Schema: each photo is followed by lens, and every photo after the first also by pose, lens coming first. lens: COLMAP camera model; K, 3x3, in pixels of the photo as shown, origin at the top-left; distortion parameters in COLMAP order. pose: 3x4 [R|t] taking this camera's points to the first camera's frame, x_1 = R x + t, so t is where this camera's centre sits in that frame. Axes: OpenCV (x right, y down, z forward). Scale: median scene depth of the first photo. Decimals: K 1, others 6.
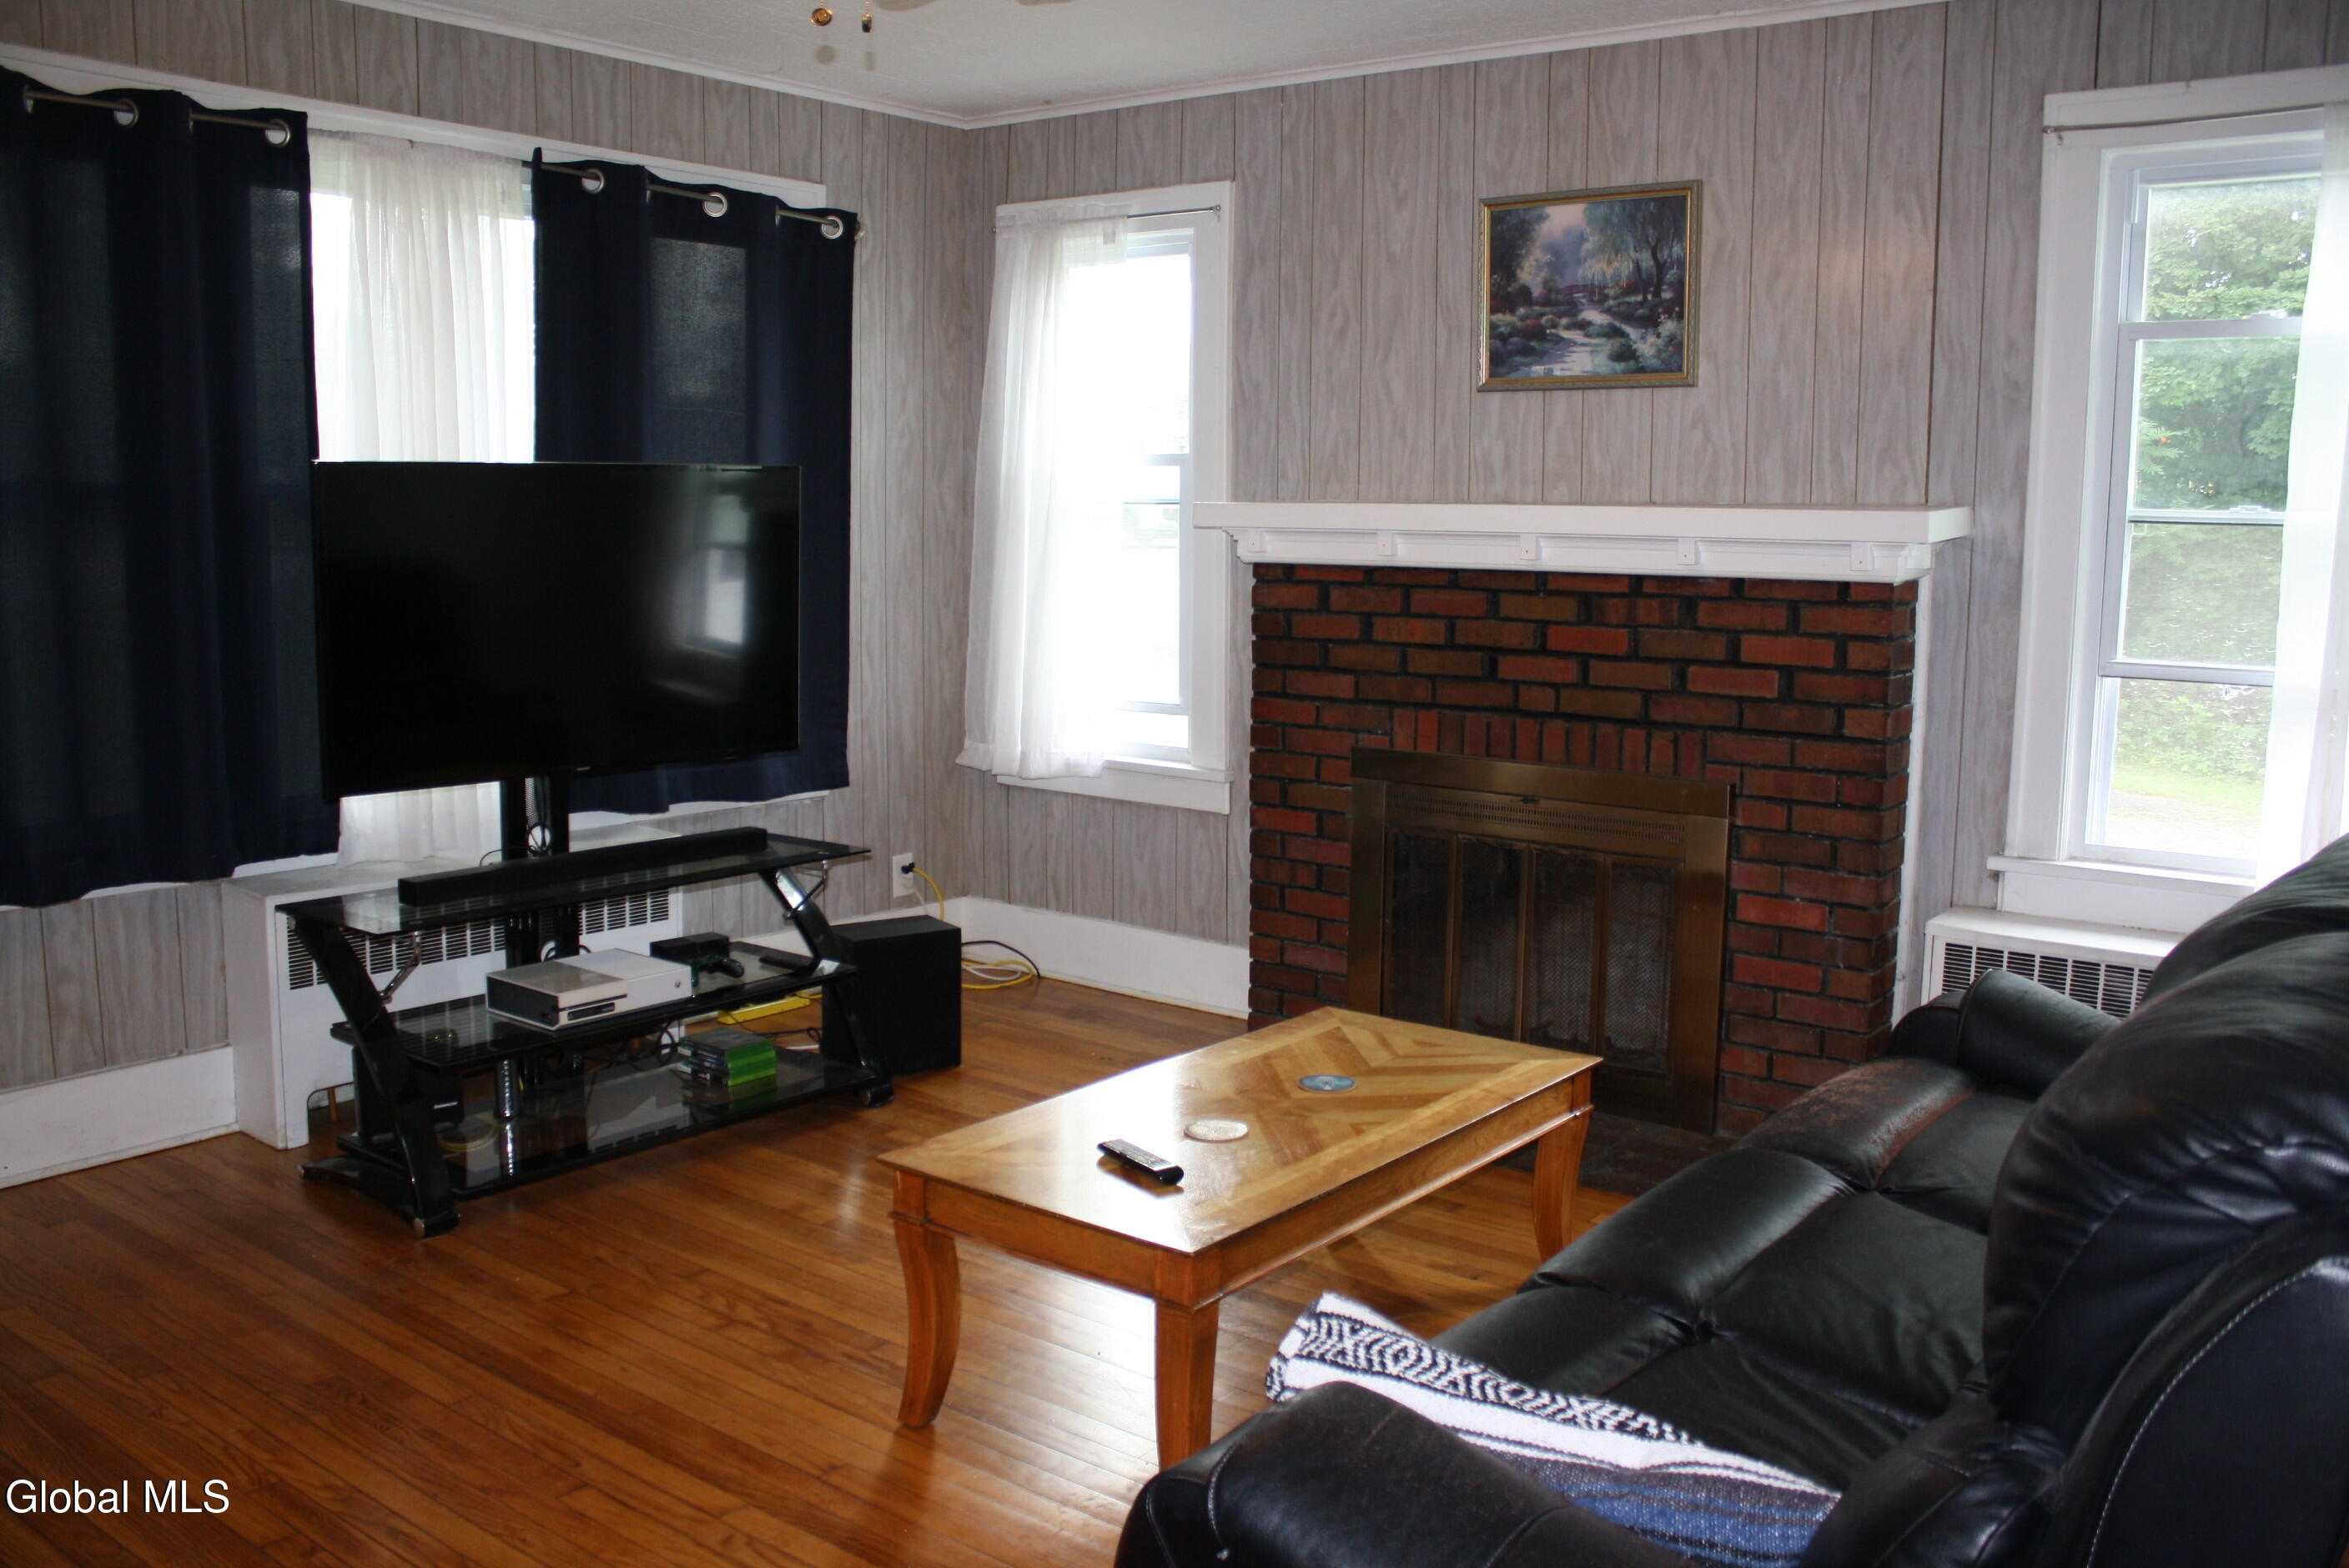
lens RADIAL K [[1964.0, 0, 1190.6], [0, 1964.0, 785.1], [0, 0, 1]] dist [-0.160877, 0.138802]
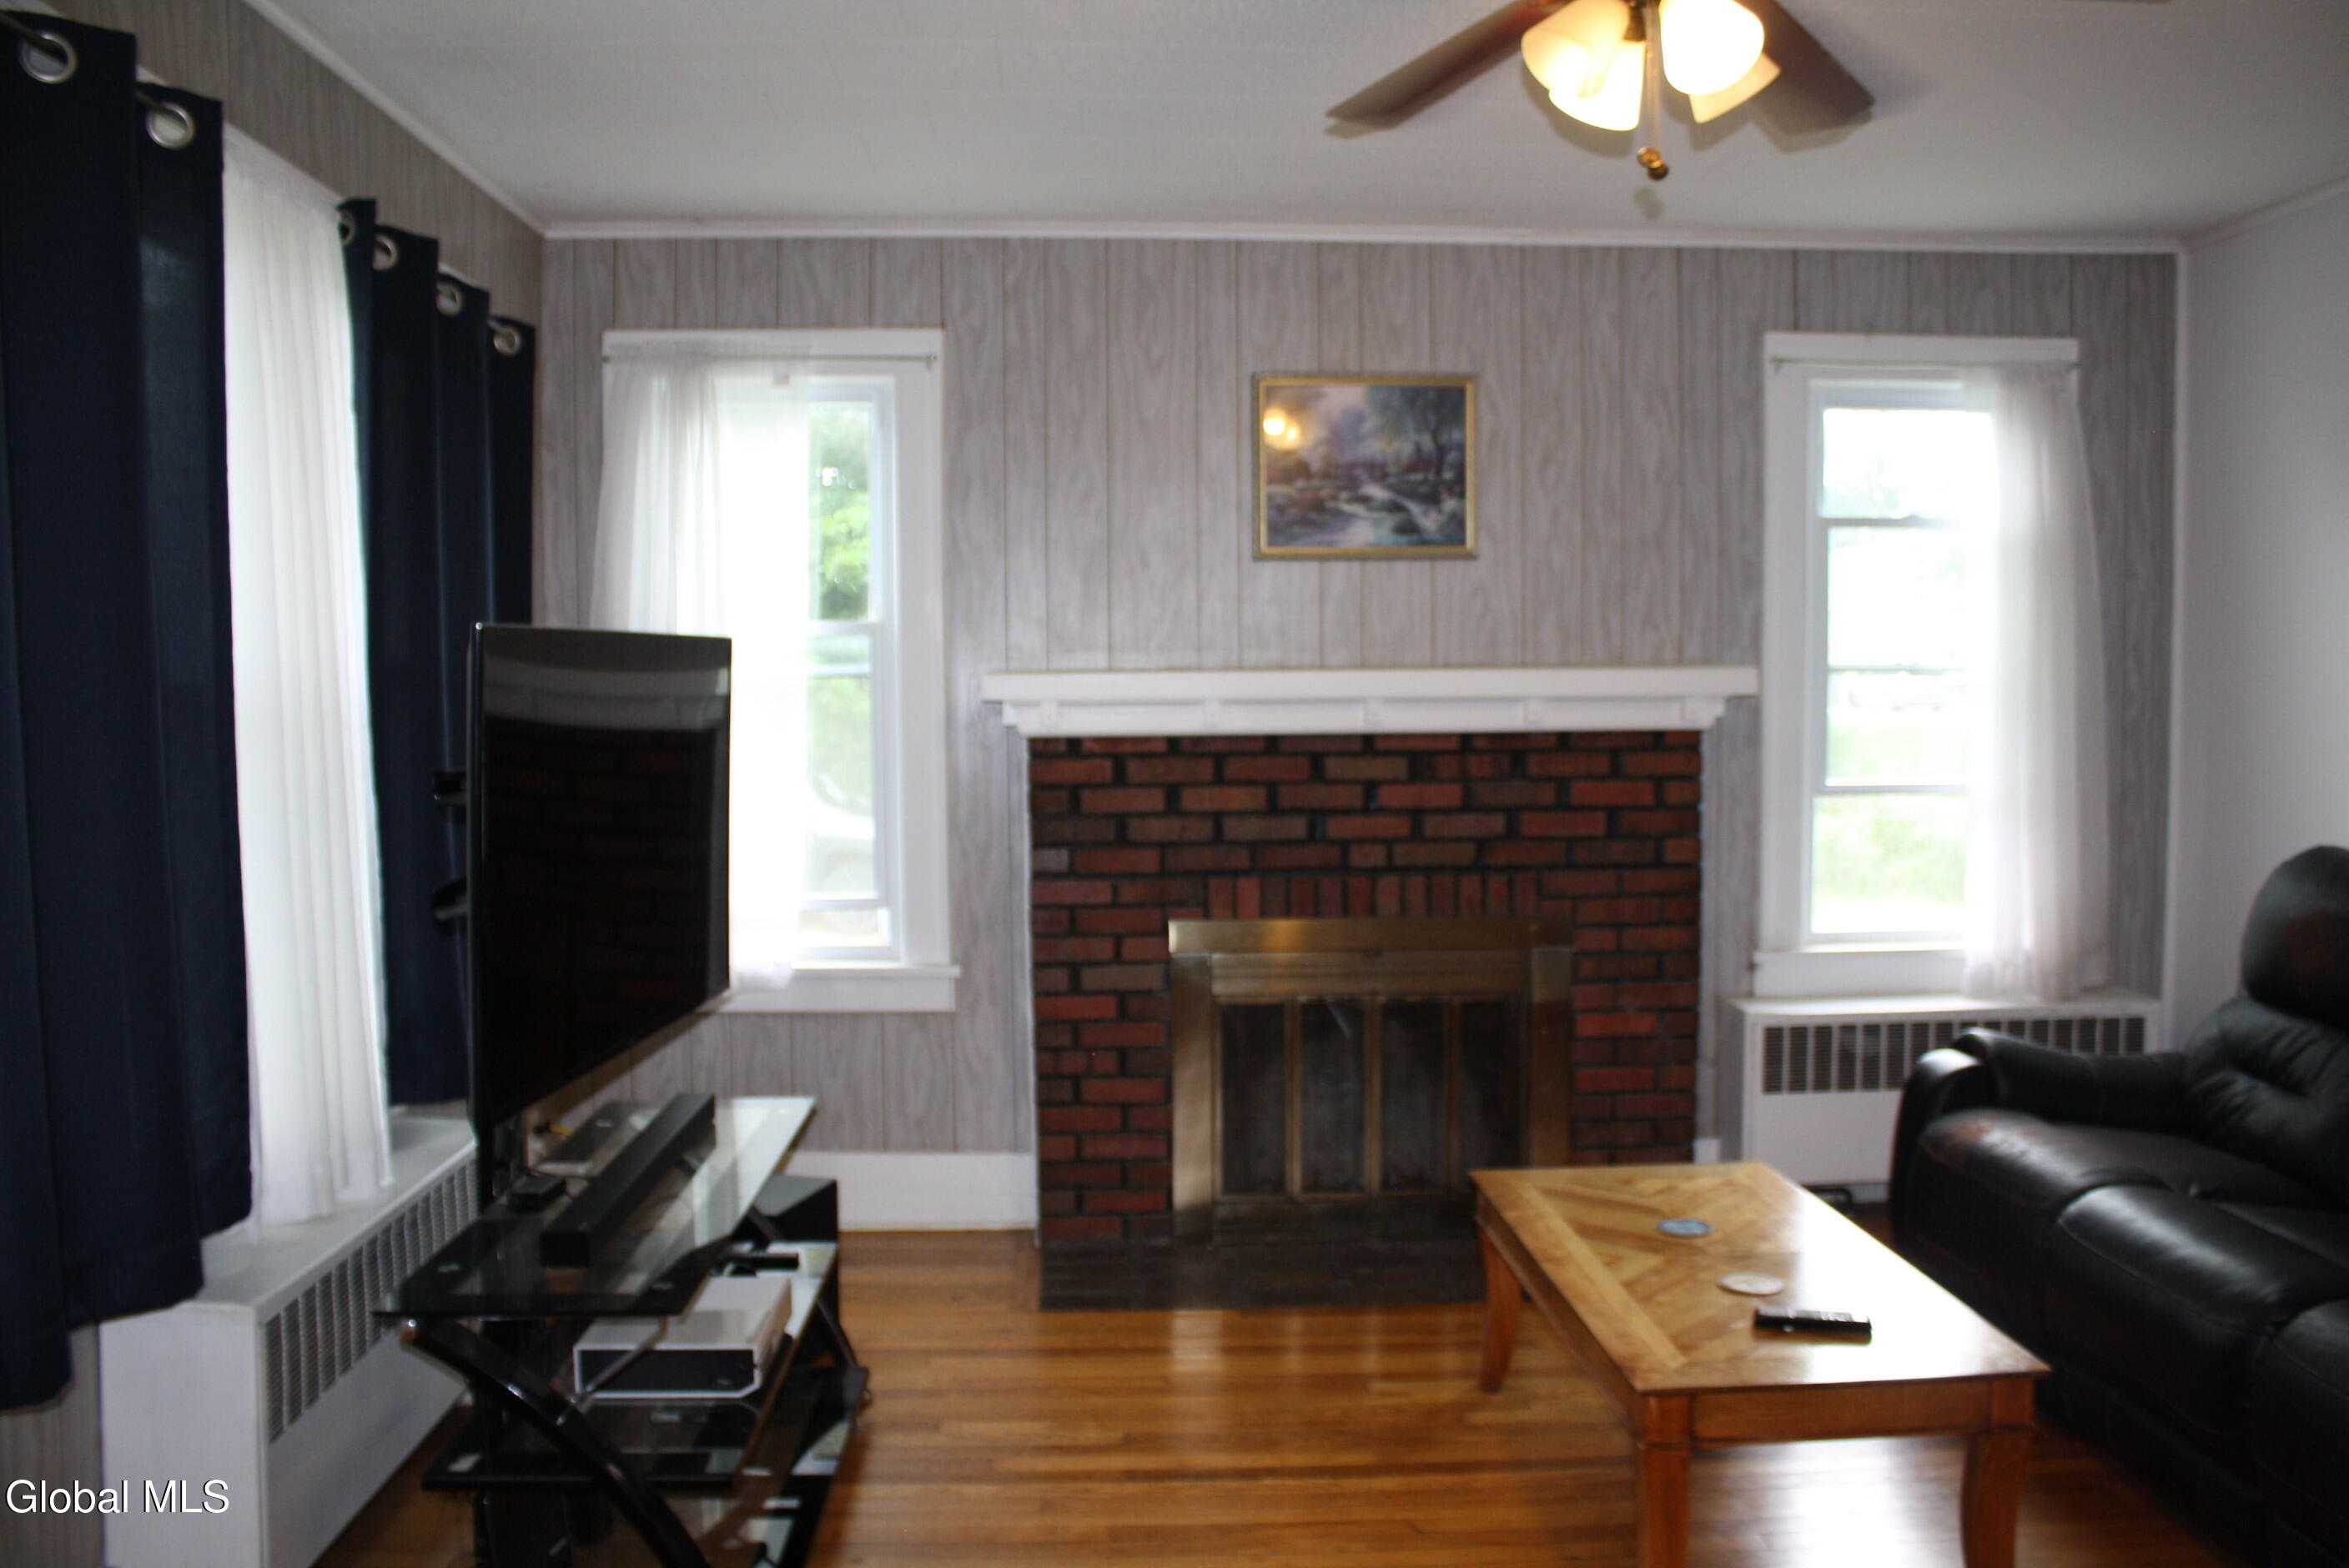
lens RADIAL K [[1964.0, 0, 1168.0], [0, 1964.0, 772.4], [0, 0, 1]] dist [-0.160877, 0.138802]
pose [[0.763306, -0.049587, 0.644131, -0.584290], [0.104393, 0.993414, -0.047232, -0.050964], [-0.637547, 0.103295, 0.763455, 0.271894]]
